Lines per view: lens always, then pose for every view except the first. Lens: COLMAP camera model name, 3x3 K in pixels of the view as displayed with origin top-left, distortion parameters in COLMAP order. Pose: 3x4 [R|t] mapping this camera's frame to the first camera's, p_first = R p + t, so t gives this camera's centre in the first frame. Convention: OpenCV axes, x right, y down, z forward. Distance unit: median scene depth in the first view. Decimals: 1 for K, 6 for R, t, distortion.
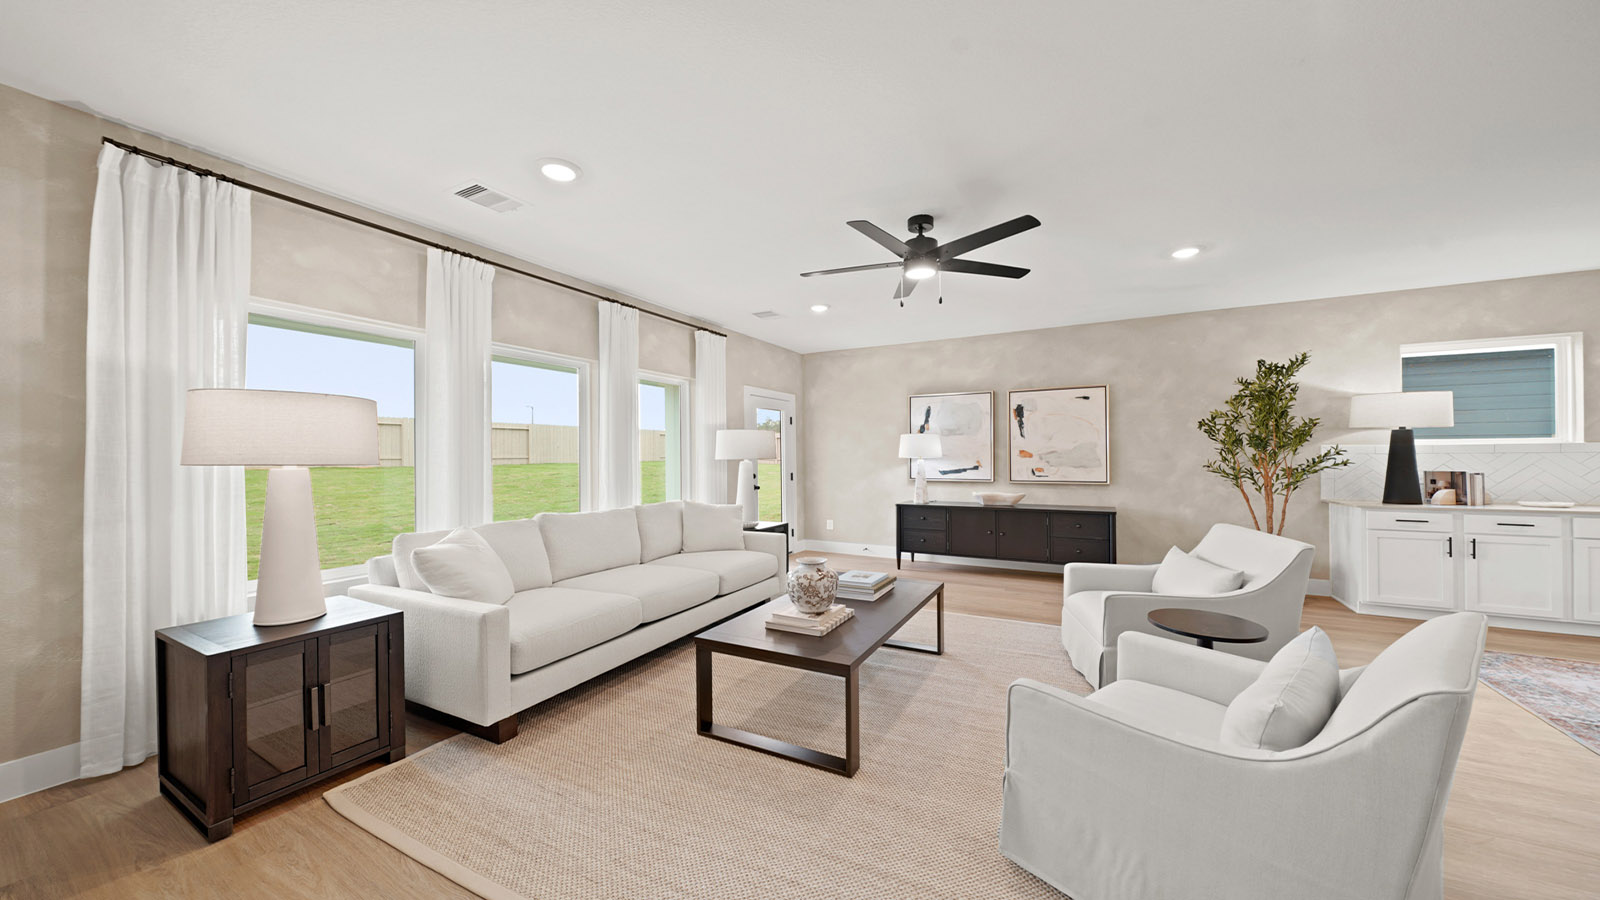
lens RADIAL K [[545.5, 0, 798.0], [0, 545.5, 453.1], [0, 0, 1]] dist [-0.008854, 0.000475]
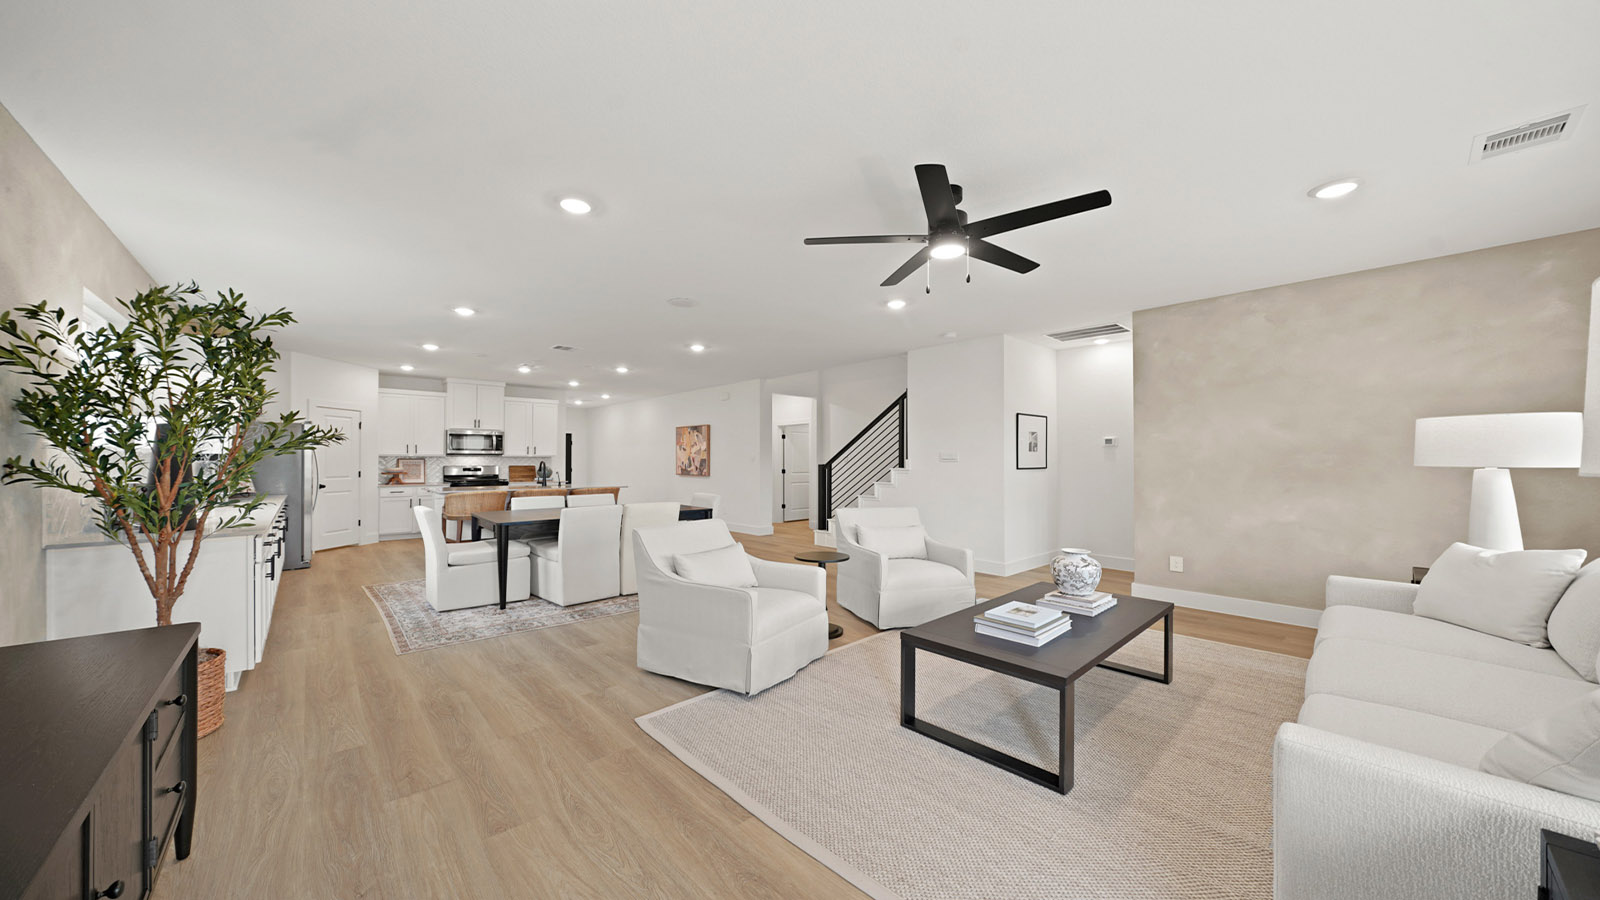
lens RADIAL K [[545.5, 0, 817.5], [0, 545.5, 458.3], [0, 0, 1]] dist [-0.008854, 0.000475]
pose [[-0.956122, 0.003594, 0.292946, 0.114053], [-0.000169, 0.999918, -0.012820, 0.009317], [-0.292968, -0.012307, -0.956043, 1.289092]]
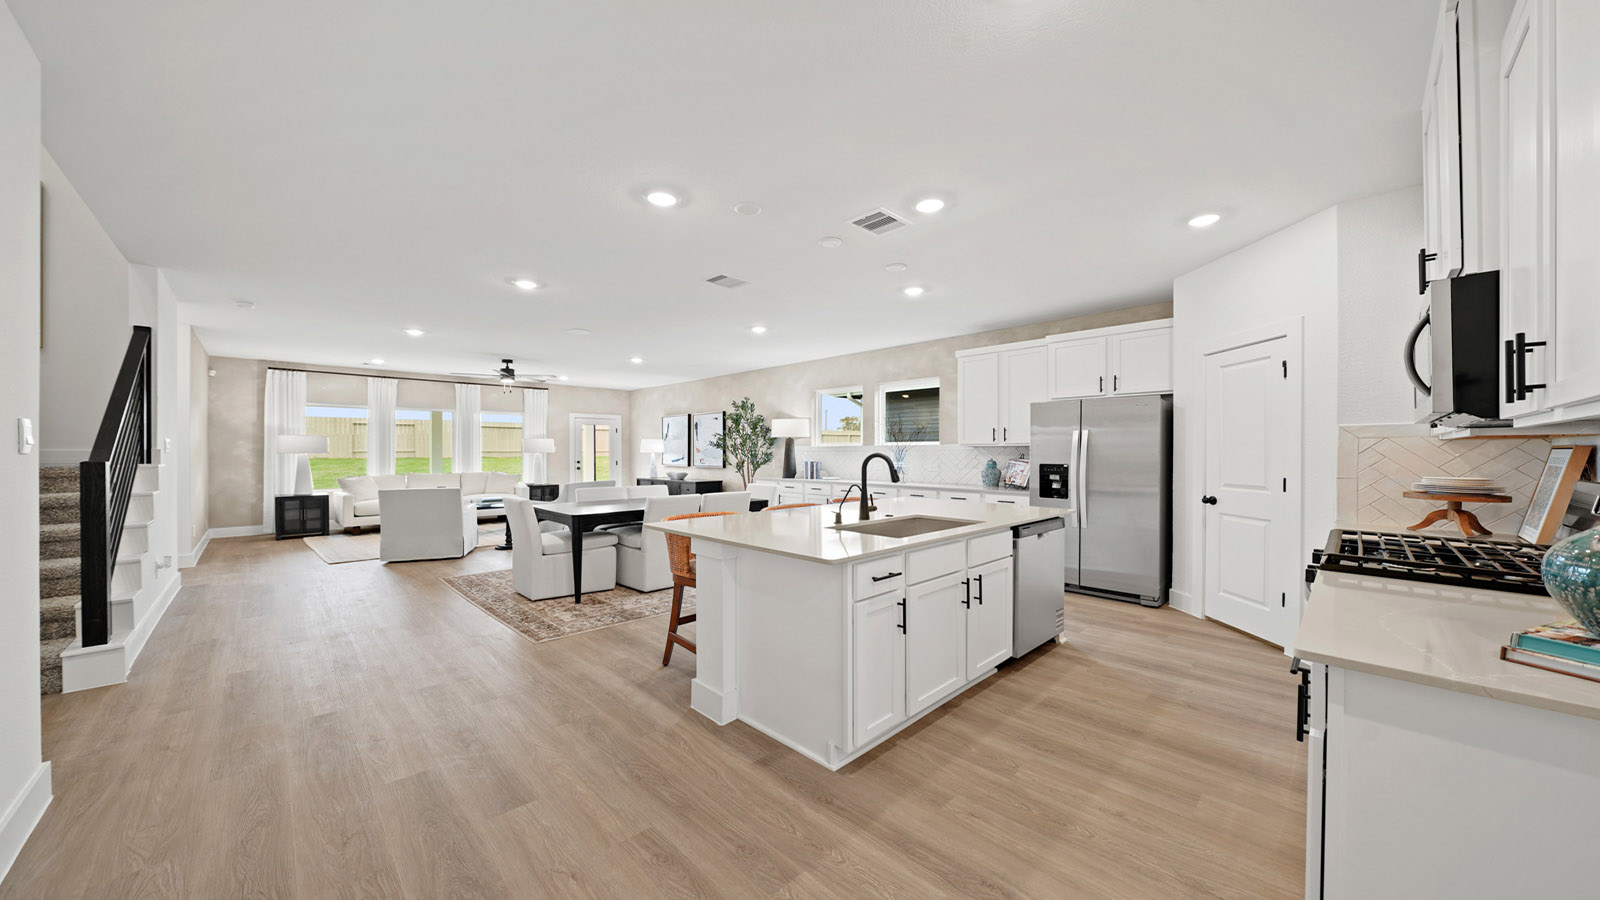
lens RADIAL K [[545.5, 0, 801.0], [0, 545.5, 451.7], [0, 0, 1]] dist [-0.008854, 0.000475]
pose [[0.960238, 0.003870, -0.279157, 1.564122], [-0.001654, 0.999965, 0.008174, -0.011828], [0.279179, -0.007388, 0.960211, -0.748736]]
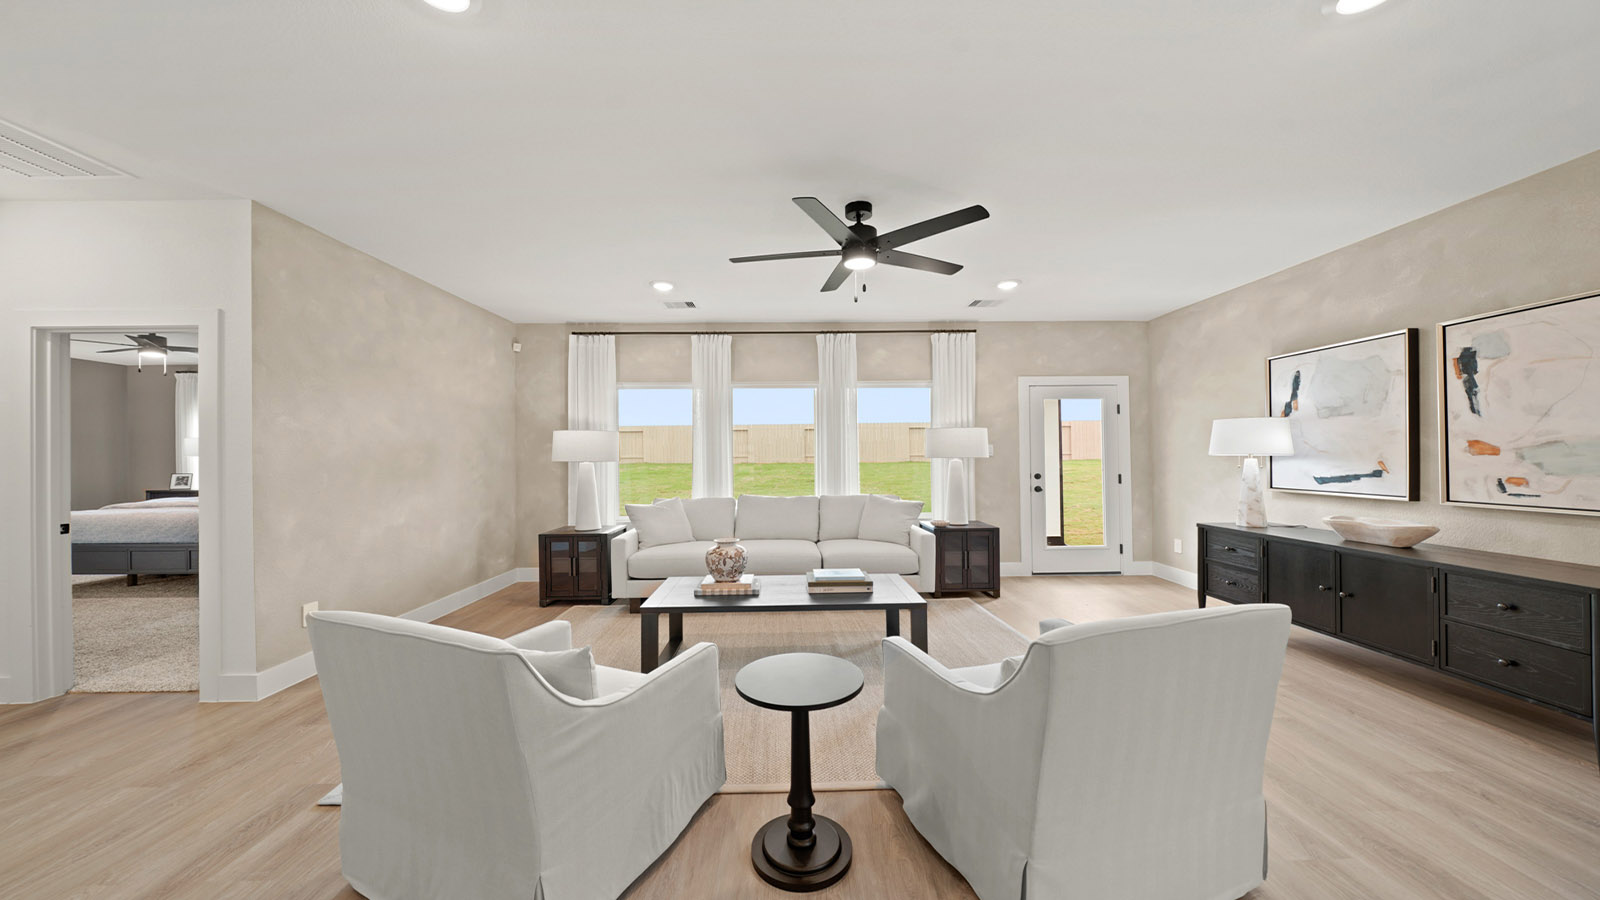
lens RADIAL K [[545.5, 0, 800.9], [0, 545.5, 453.4], [0, 0, 1]] dist [-0.008854, 0.000475]
pose [[0.498043, -0.004782, -0.867139, 0.680673], [0.011802, 0.999930, 0.001264, -0.001460], [0.867072, -0.010863, 0.498064, 0.297534]]
